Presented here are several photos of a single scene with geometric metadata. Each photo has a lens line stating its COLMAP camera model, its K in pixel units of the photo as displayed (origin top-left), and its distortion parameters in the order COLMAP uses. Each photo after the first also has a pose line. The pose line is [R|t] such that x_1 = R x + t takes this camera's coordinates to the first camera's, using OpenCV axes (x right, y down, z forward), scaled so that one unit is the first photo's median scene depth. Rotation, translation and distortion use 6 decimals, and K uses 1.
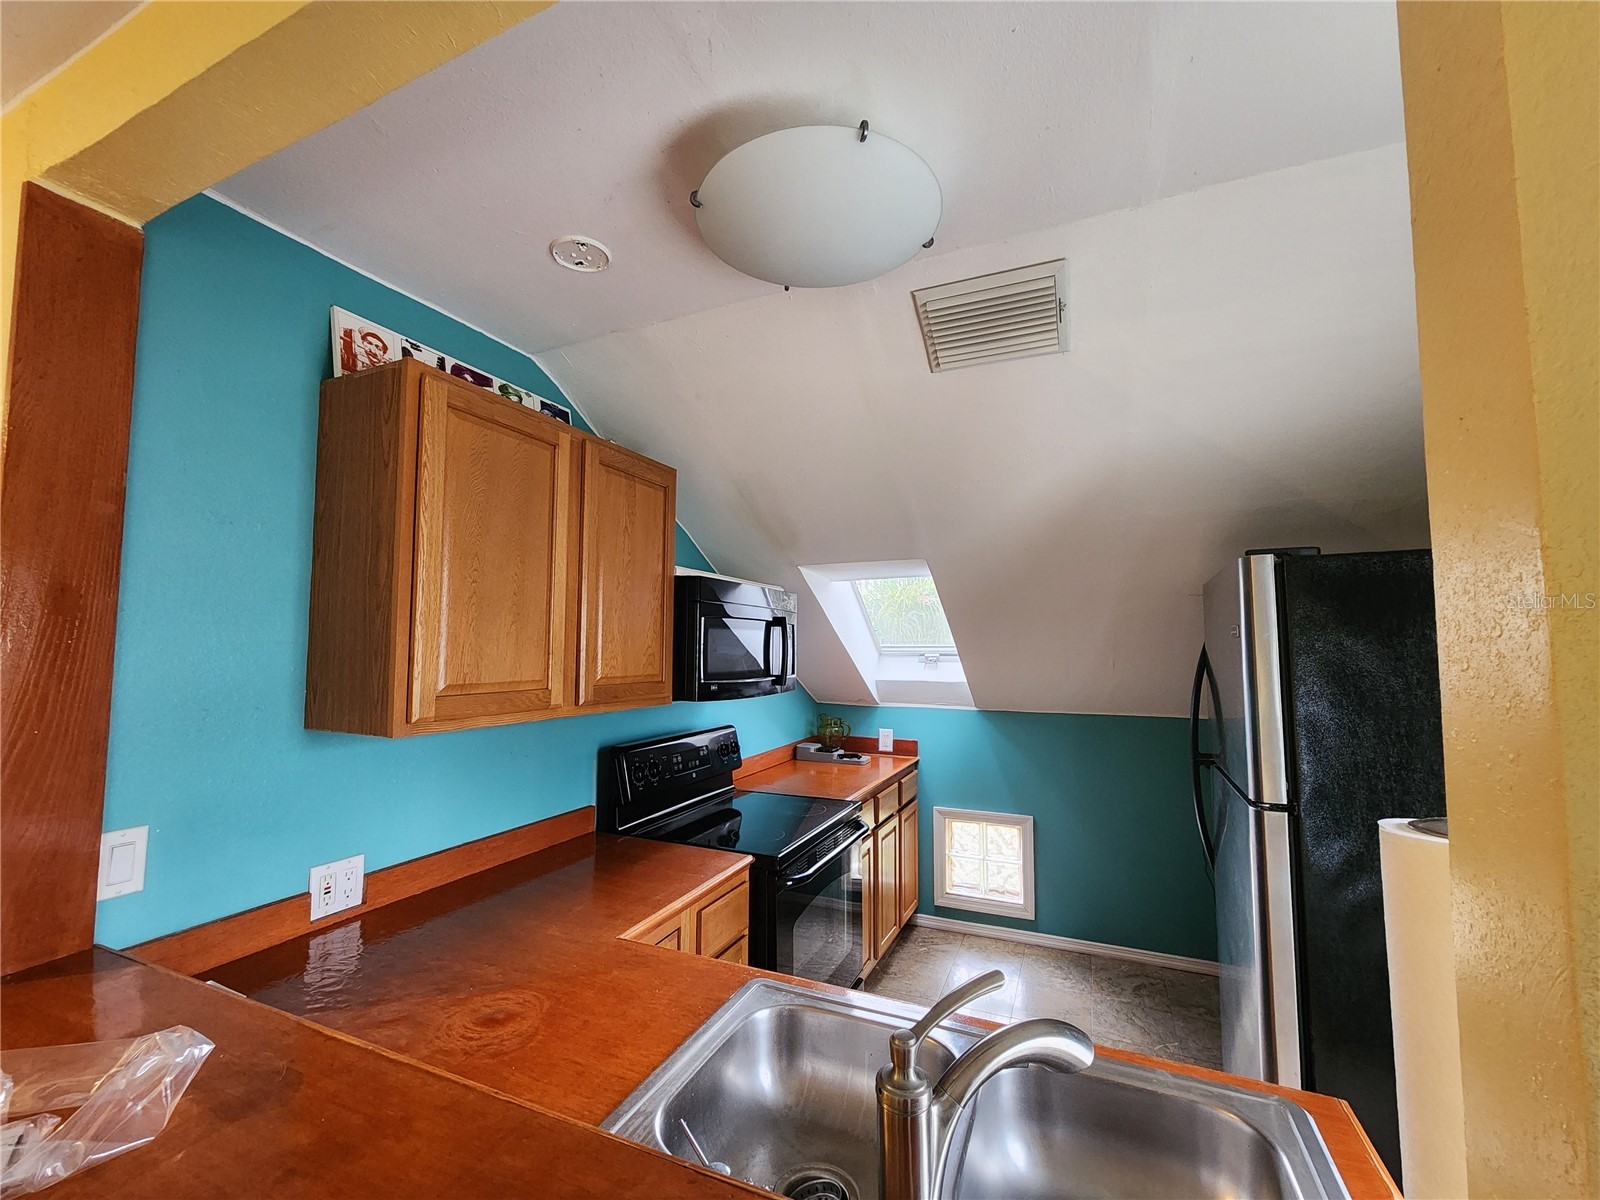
lens RADIAL K [[641.9, 0, 809.5], [0, 641.9, 611.2], [0, 0, 1]] dist [0.000024, -0.000223]
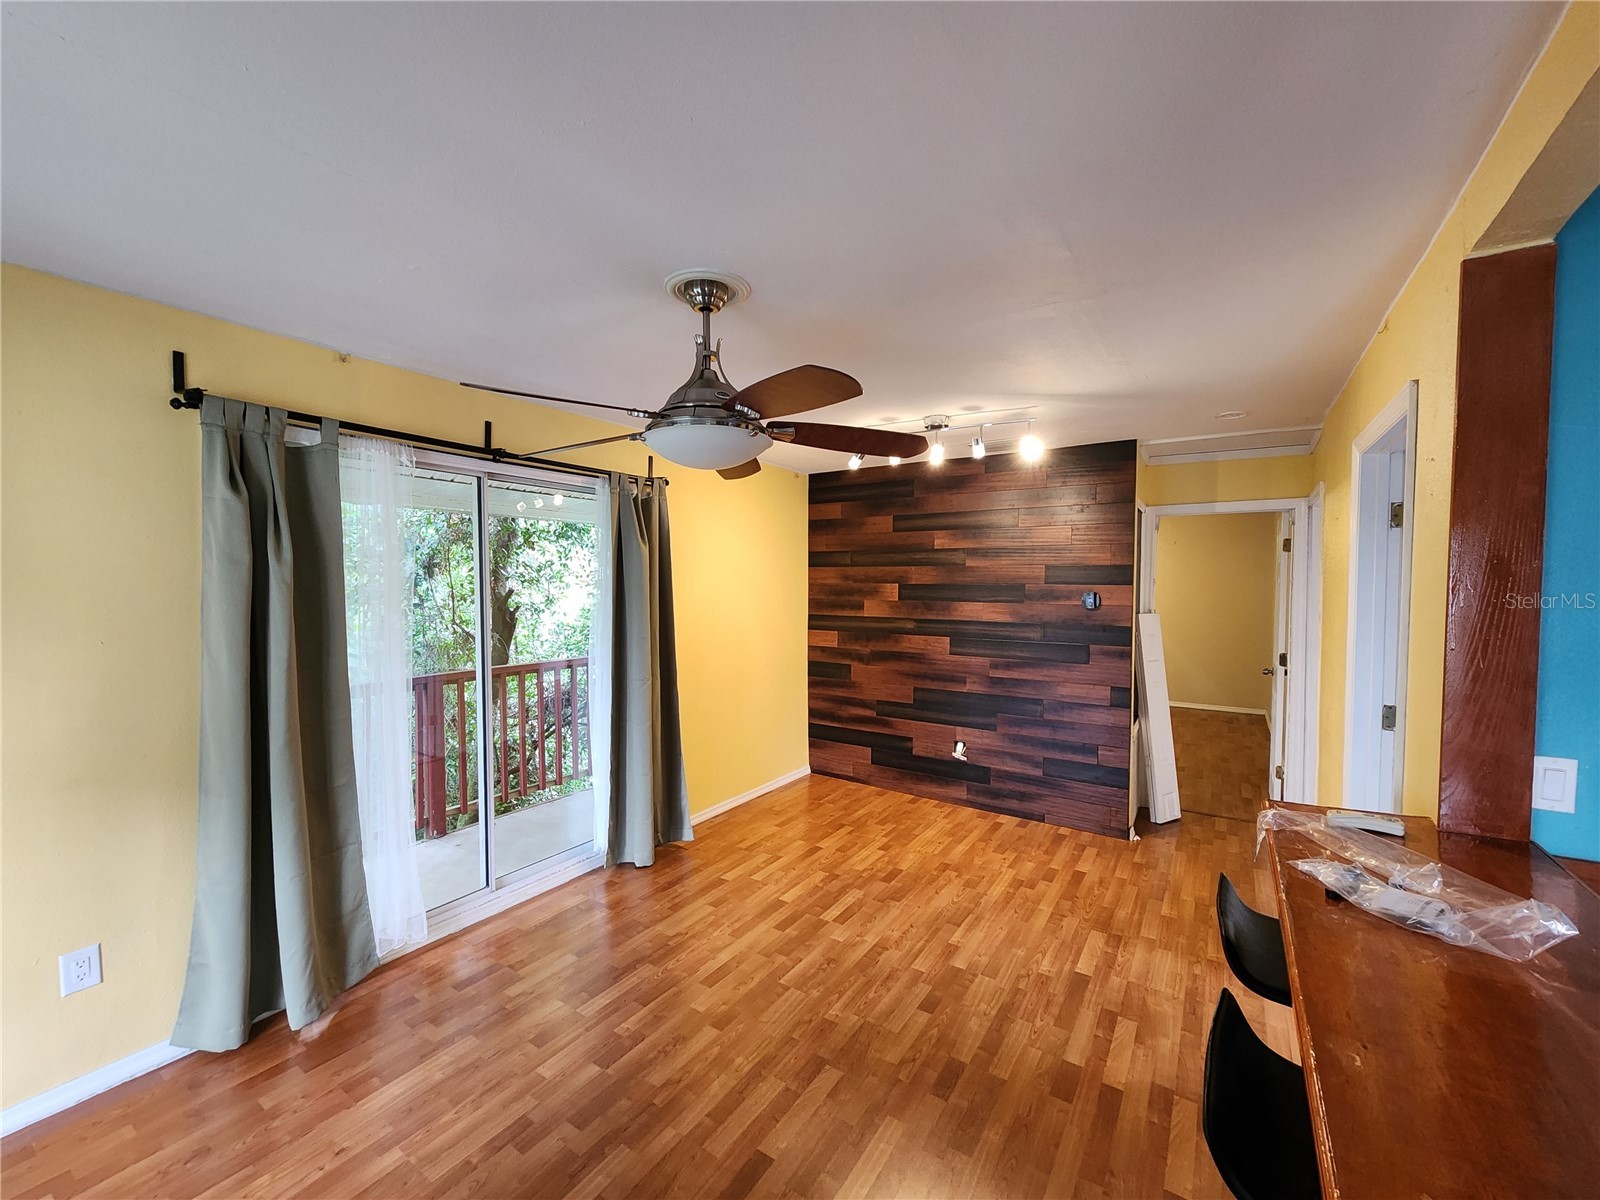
lens RADIAL K [[641.9, 0, 800.3], [0, 641.9, 608.3], [0, 0, 1]] dist [0.000024, -0.000223]
pose [[-0.188764, 0.024490, -0.981717, 0.377864], [0.050330, 0.998616, 0.015234, -0.026791], [0.980732, -0.046534, -0.189735, -0.144304]]
